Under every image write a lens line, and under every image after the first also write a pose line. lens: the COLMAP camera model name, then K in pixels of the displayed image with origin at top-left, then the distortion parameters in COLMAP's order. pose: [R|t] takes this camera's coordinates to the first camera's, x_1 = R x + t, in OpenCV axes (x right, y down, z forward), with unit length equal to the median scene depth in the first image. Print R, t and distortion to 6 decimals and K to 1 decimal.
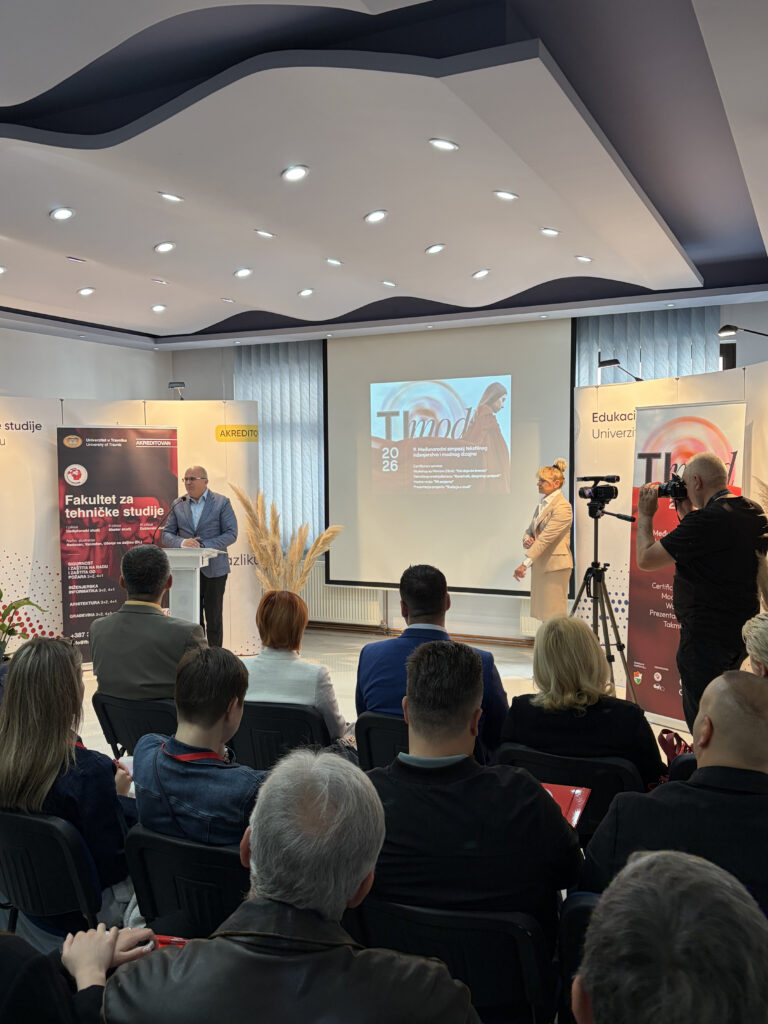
lens RADIAL K [[899.5, 0, 387.8], [0, 899.5, 516.3], [0, 0, 1]] dist [0.066002, -0.074069]
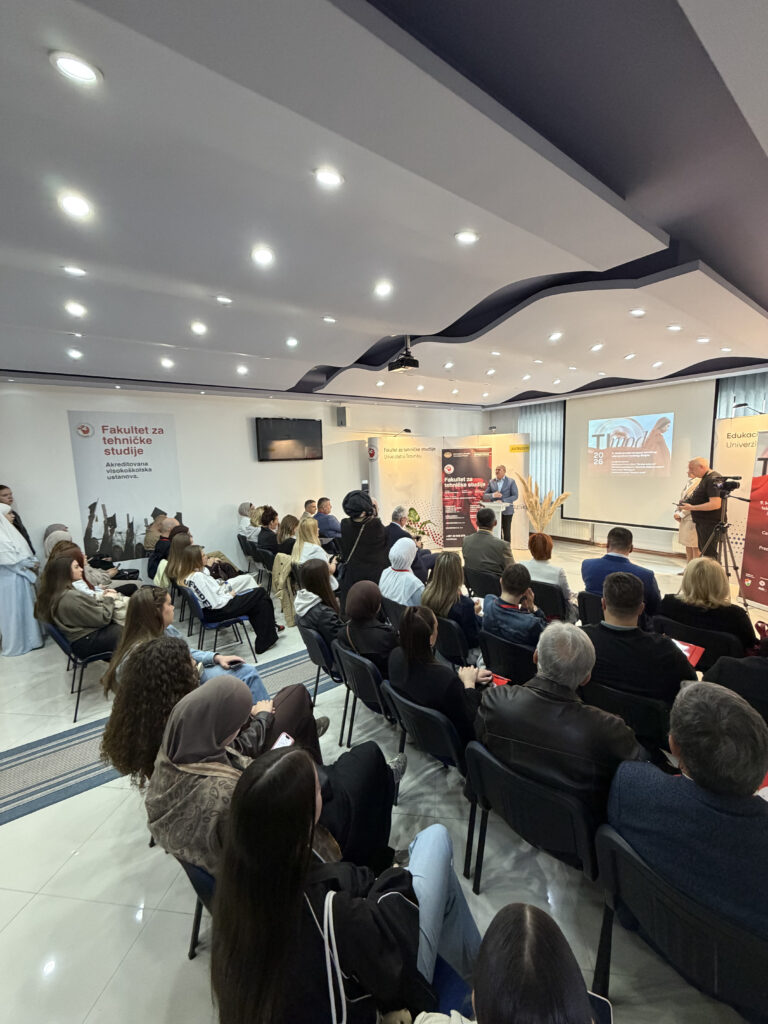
lens RADIAL K [[408.5, 0, 386.1], [0, 408.5, 511.4], [0, 0, 1]] dist [-0.000270, 0.000228]
pose [[0.891737, 0.038190, -0.450941, -0.005898], [-0.000826, 0.996569, 0.082765, -0.029135], [0.452554, -0.073432, 0.888708, -0.041210]]
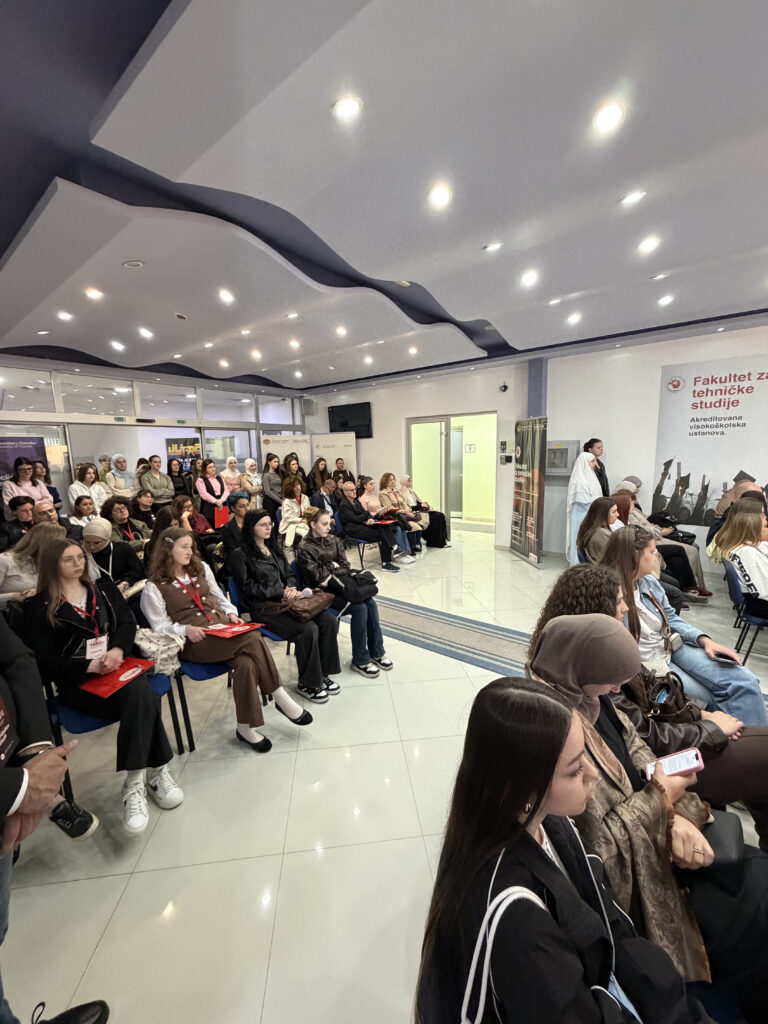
lens RADIAL K [[408.5, 0, 383.3], [0, 408.5, 508.7], [0, 0, 1]] dist [-0.000270, 0.000228]
pose [[-0.210923, 0.151536, -0.965685, 0.008835], [-0.027656, 0.986590, 0.160857, 0.004510], [0.977111, 0.060636, -0.203904, 0.046390]]
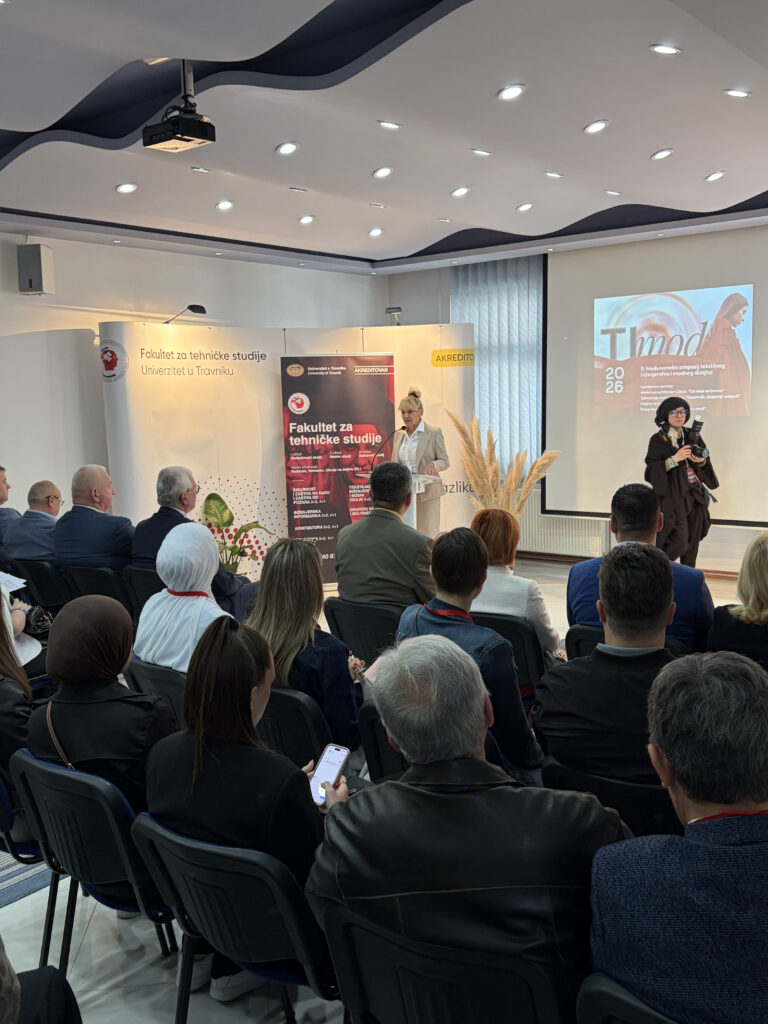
lens RADIAL K [[973.0, 0, 390.3], [0, 973.0, 508.2], [0, 0, 1]] dist [0.038468, 0.000000]
pose [[0.973303, 0.008404, -0.229371, 0.012447], [0.005889, 0.998086, 0.061562, 0.007247], [0.229450, -0.061269, 0.971390, -0.065673]]
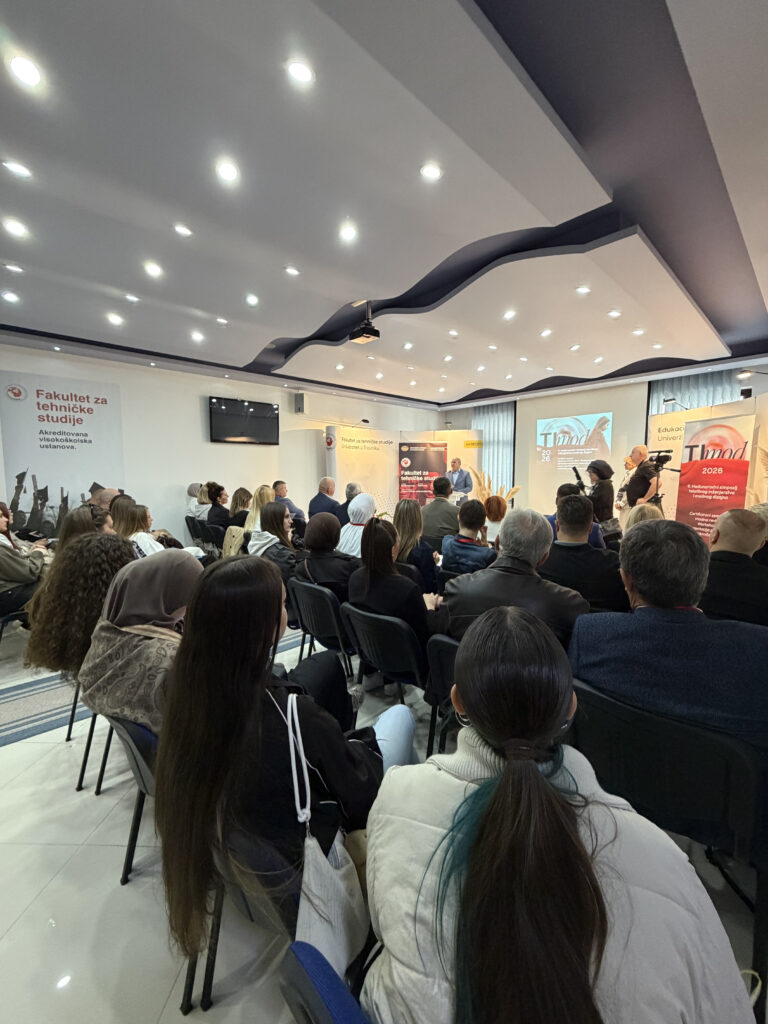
lens RADIAL K [[408.5, 0, 386.2], [0, 408.5, 510.7], [0, 0, 1]] dist [-0.000270, 0.000228]
pose [[0.935686, 0.037509, -0.350833, -0.009467], [-0.024506, 0.998841, 0.041431, 0.048121], [0.351981, -0.030169, 0.935521, -0.045516]]
